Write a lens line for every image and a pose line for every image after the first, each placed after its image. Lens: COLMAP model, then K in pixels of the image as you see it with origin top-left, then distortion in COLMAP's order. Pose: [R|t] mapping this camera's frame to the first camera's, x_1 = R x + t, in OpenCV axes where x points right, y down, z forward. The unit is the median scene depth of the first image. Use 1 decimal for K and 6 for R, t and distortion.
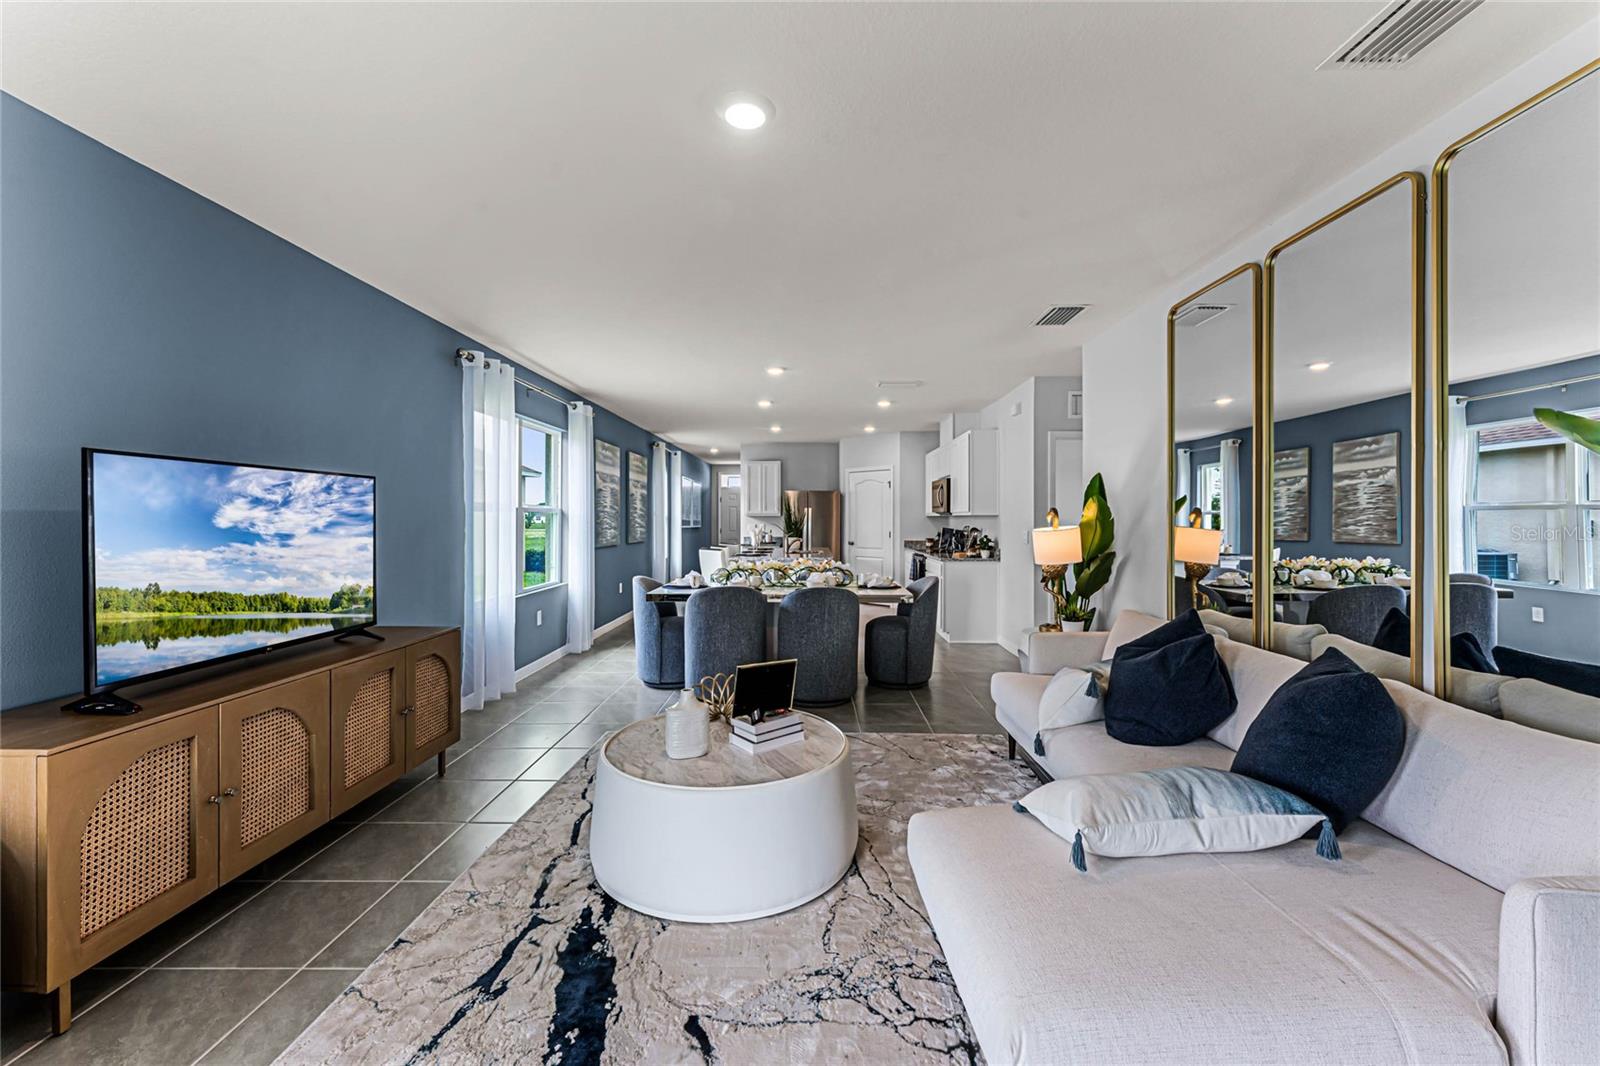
lens RADIAL K [[650.5, 0, 800.0], [0, 650.5, 533.0], [0, 0, 1]] dist [0.004615, 0.000390]
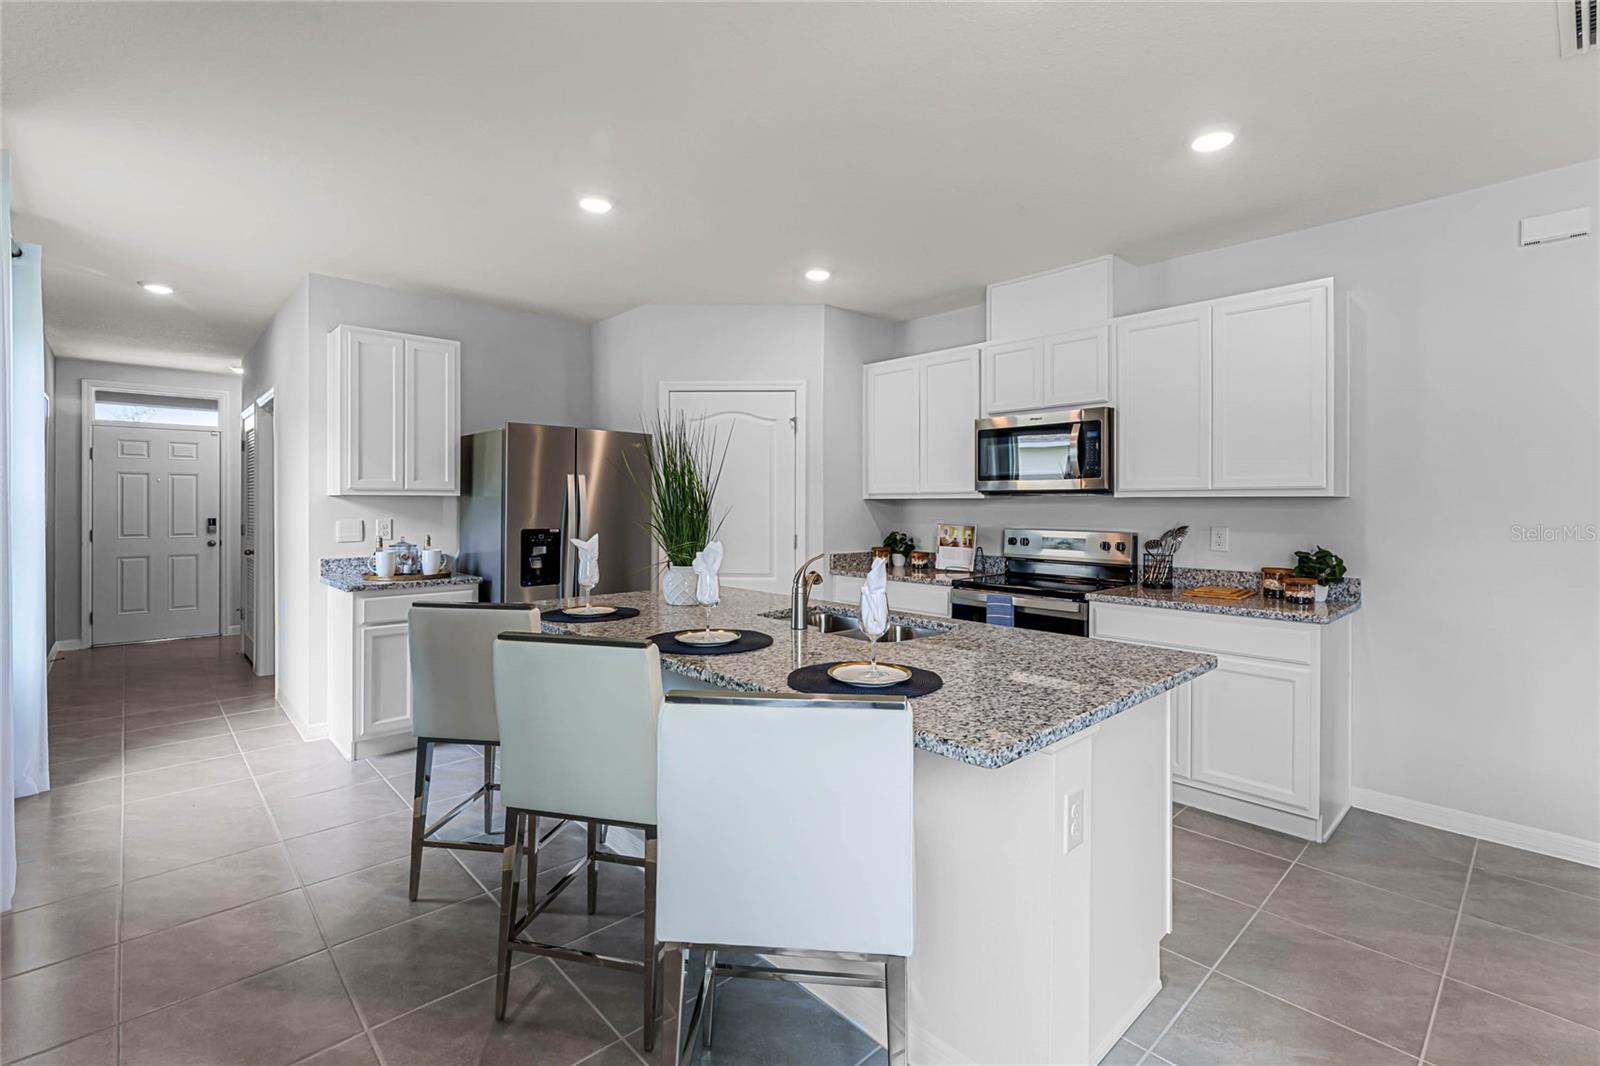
lens RADIAL K [[711.2, 0, 797.9], [0, 711.2, 506.4], [0, 0, 1]] dist [0.000152, 0.000132]
pose [[0.721492, 0.004903, 0.692405, -0.445052], [0.009917, 0.999799, -0.017414, -0.031853], [-0.692352, 0.019431, 0.721299, 1.606520]]
